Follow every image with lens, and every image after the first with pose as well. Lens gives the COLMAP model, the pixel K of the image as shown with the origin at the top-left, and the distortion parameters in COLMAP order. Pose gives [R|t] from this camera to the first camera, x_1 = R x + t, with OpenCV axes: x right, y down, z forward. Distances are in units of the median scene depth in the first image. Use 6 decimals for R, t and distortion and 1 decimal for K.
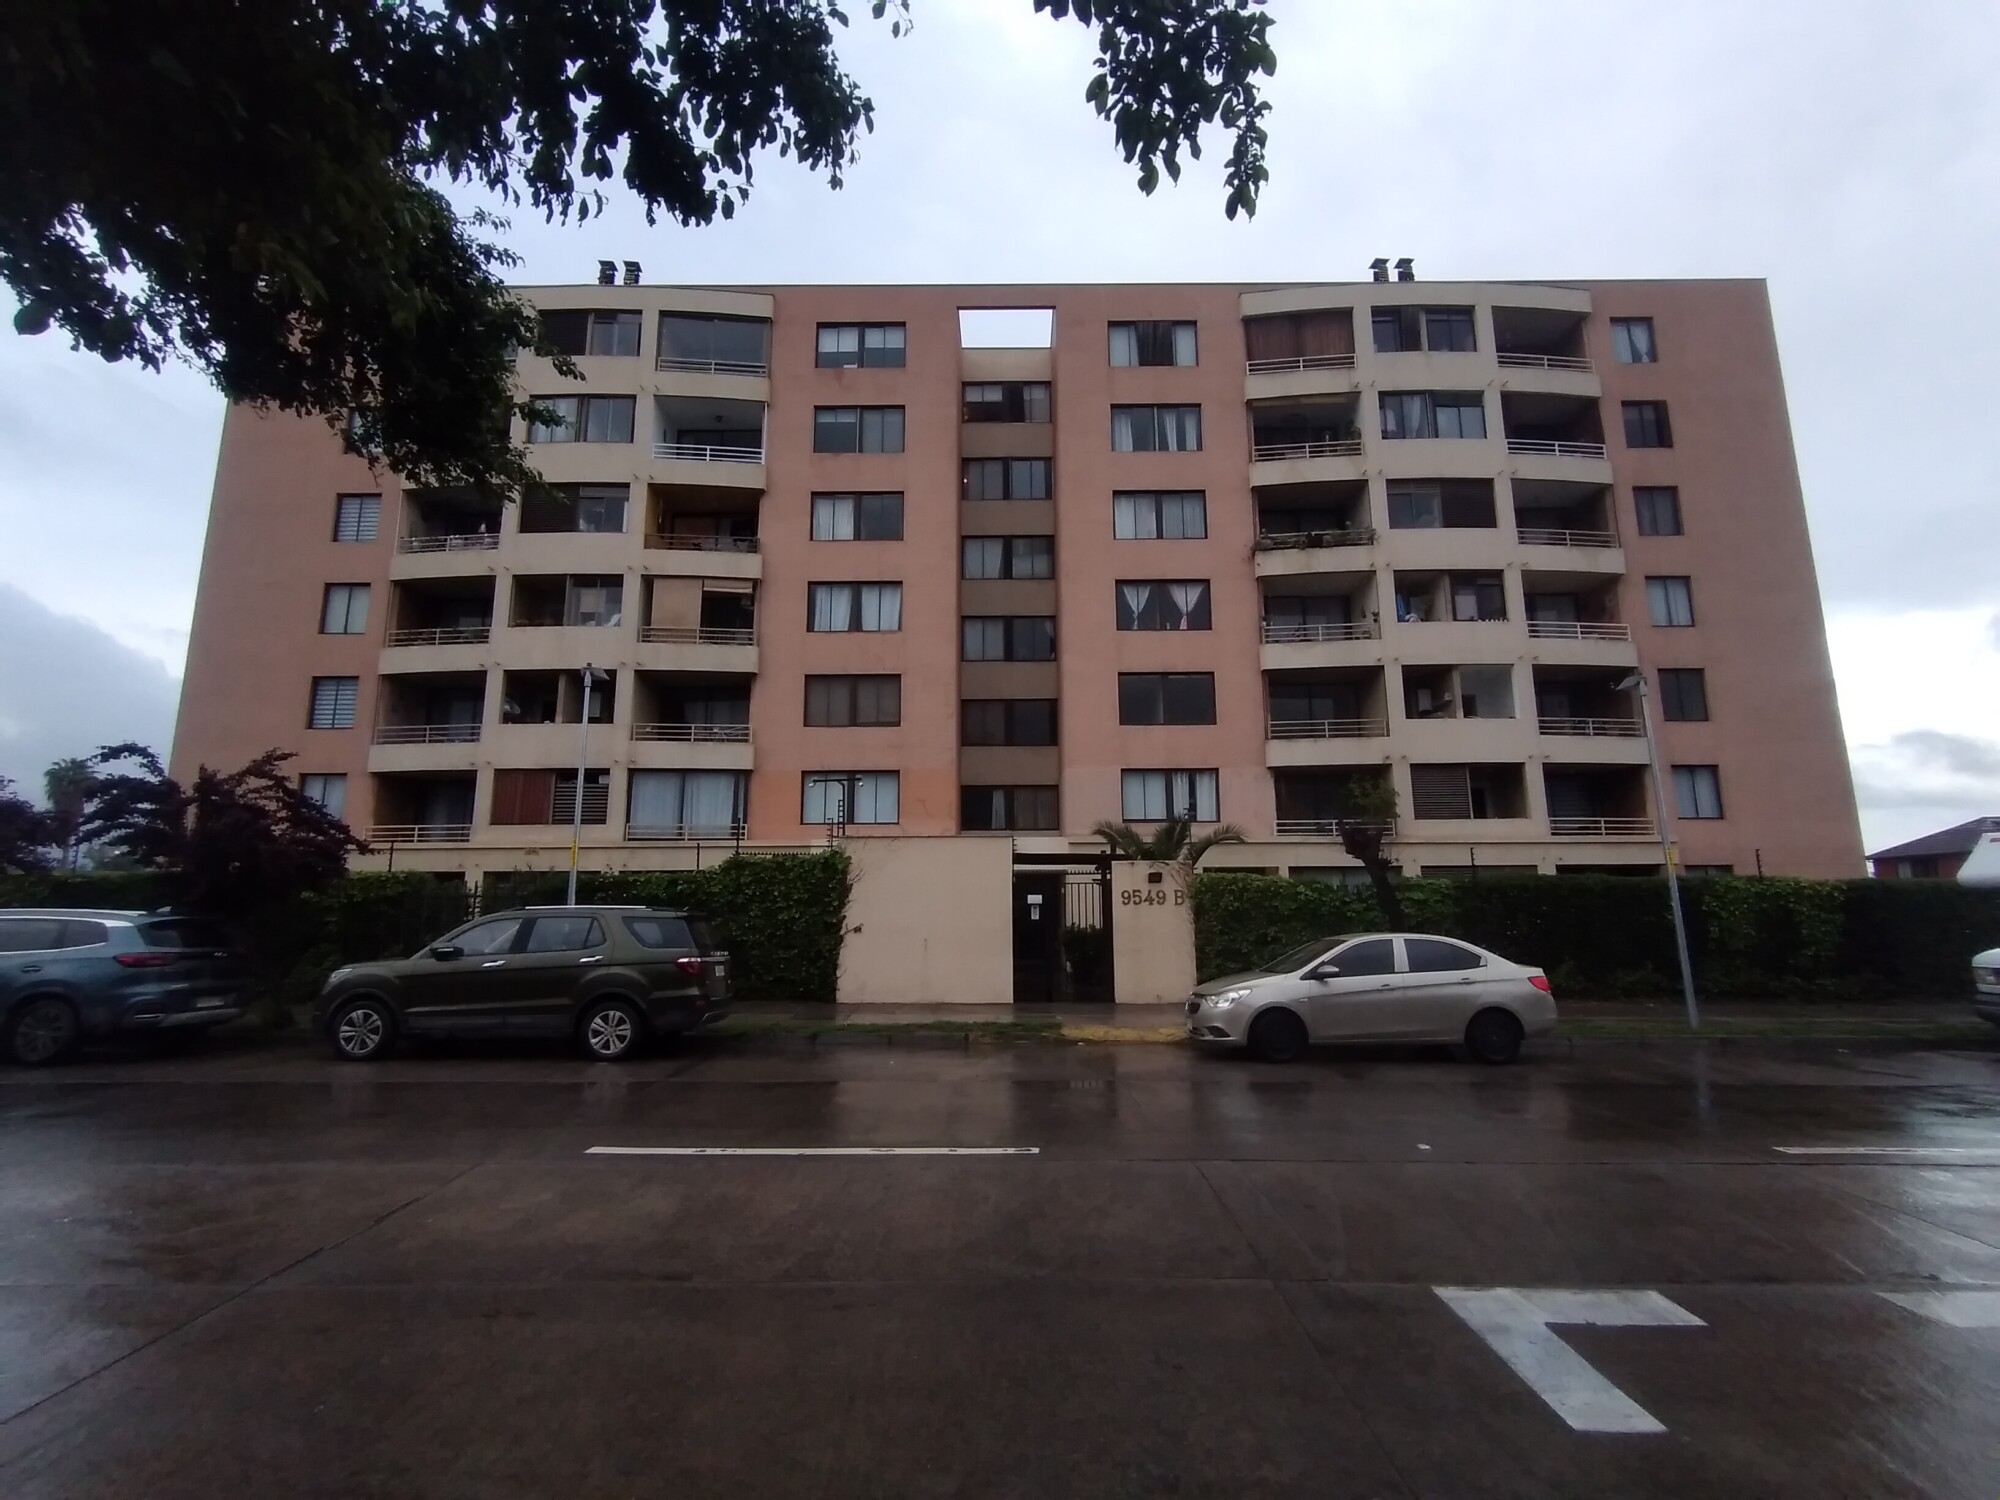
lens RADIAL K [[904.0, 0, 997.2], [0, 904.0, 747.6], [0, 0, 1]] dist [0.001013, -0.000518]
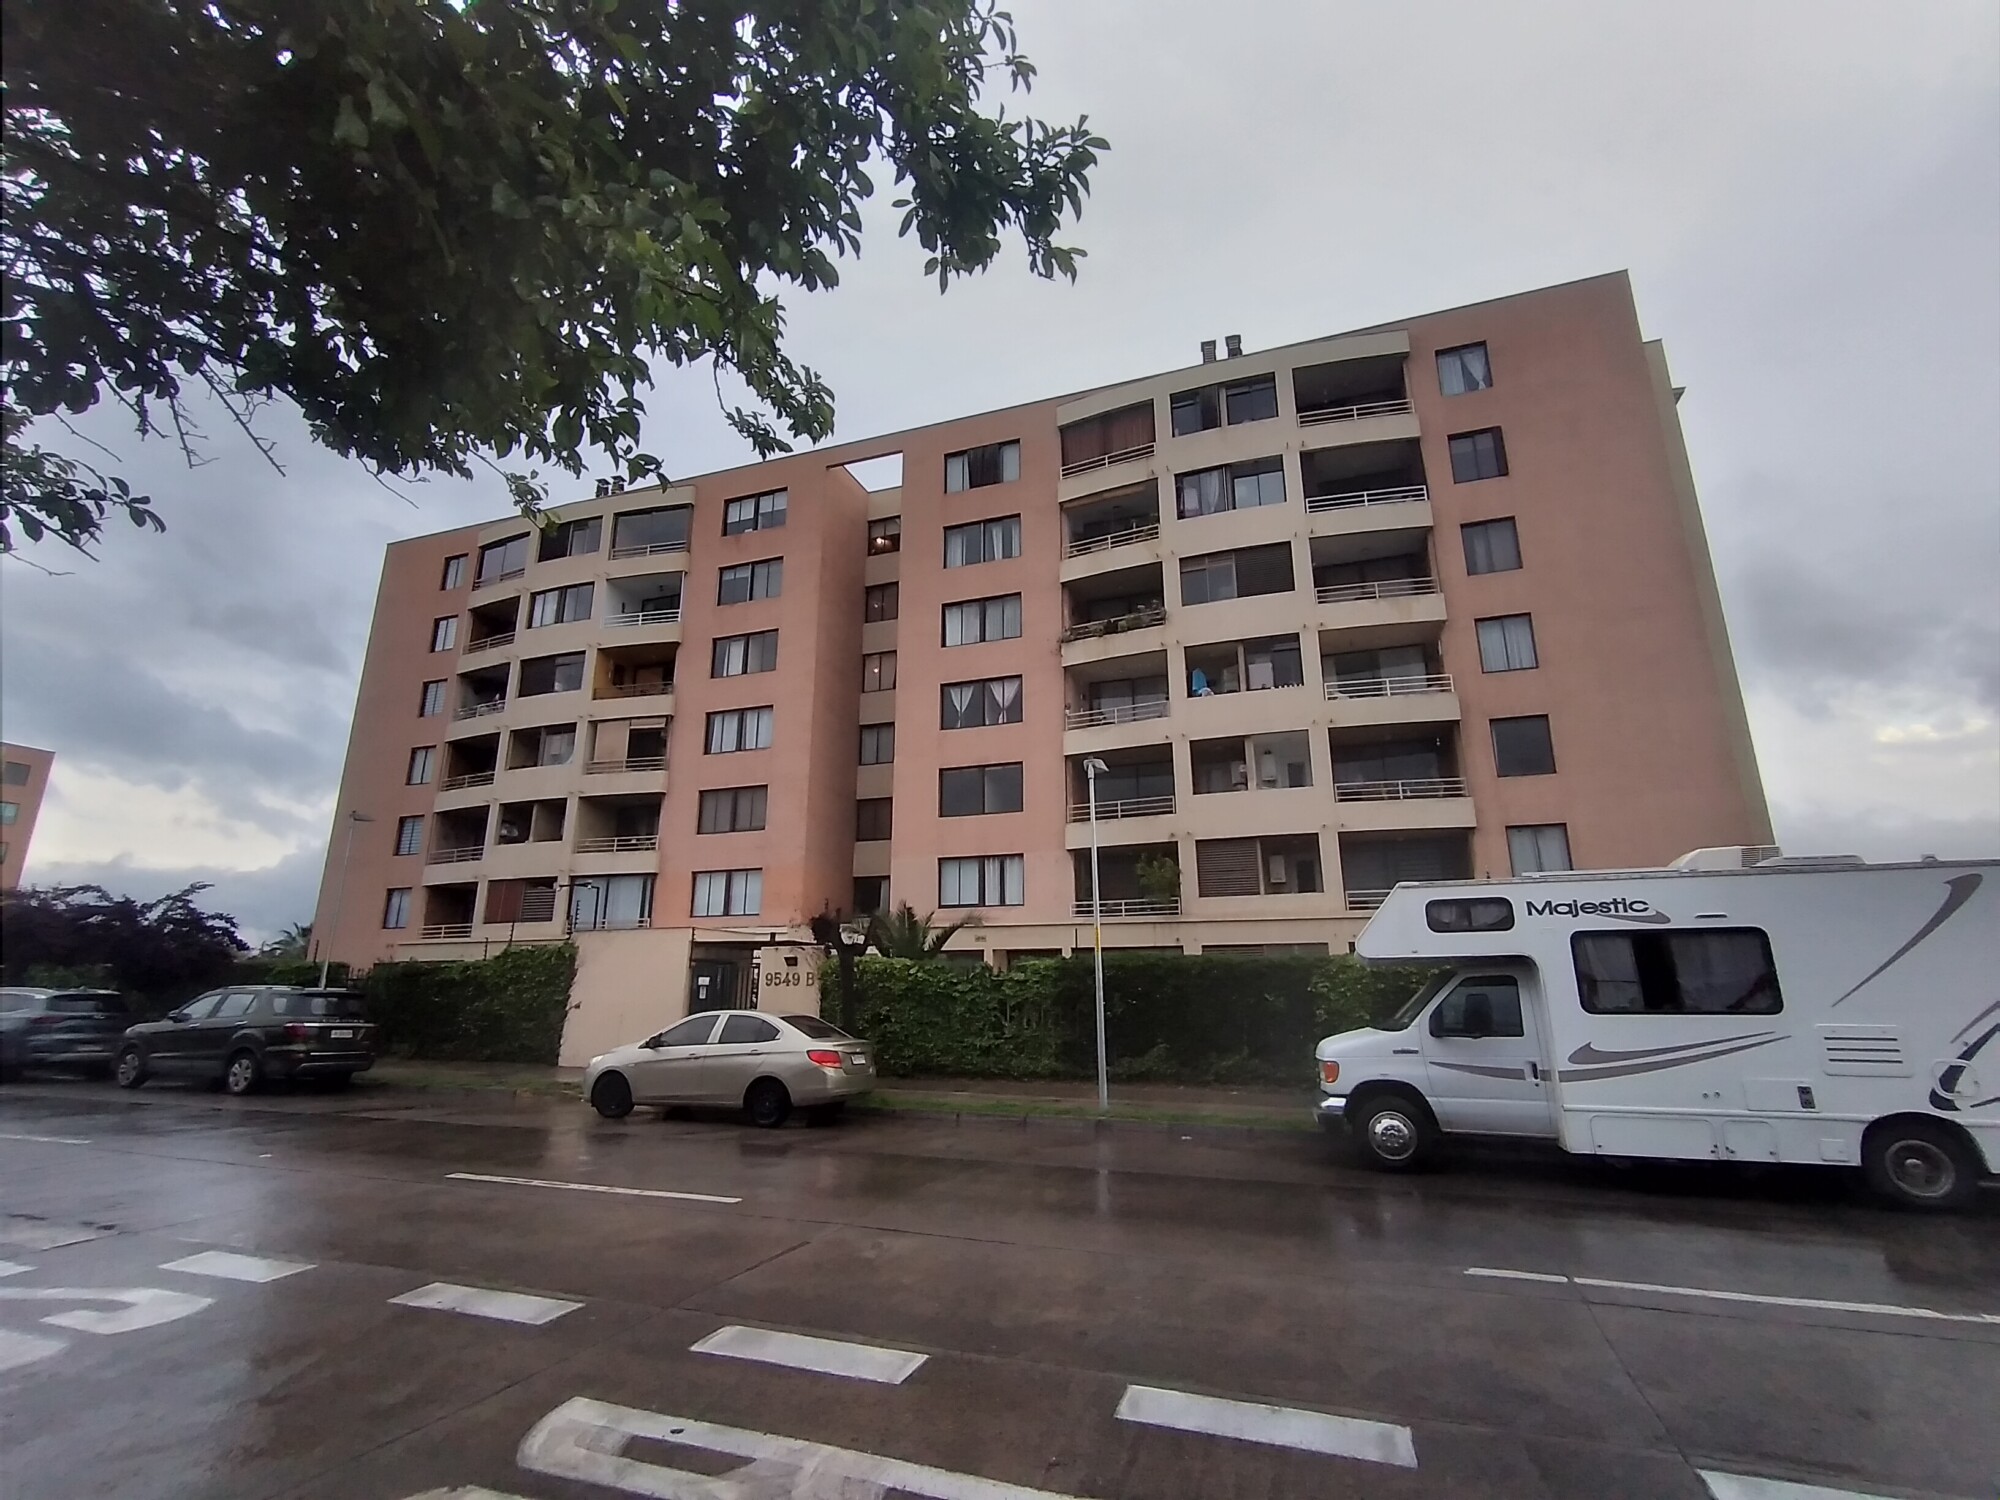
lens RADIAL K [[904.0, 0, 997.2], [0, 904.0, 747.6], [0, 0, 1]] dist [0.001013, -0.000518]
pose [[0.943983, -0.084115, -0.319094, 0.543453], [0.056373, 0.993859, -0.095218, -0.000704], [0.325144, 0.071896, 0.942928, -0.007532]]
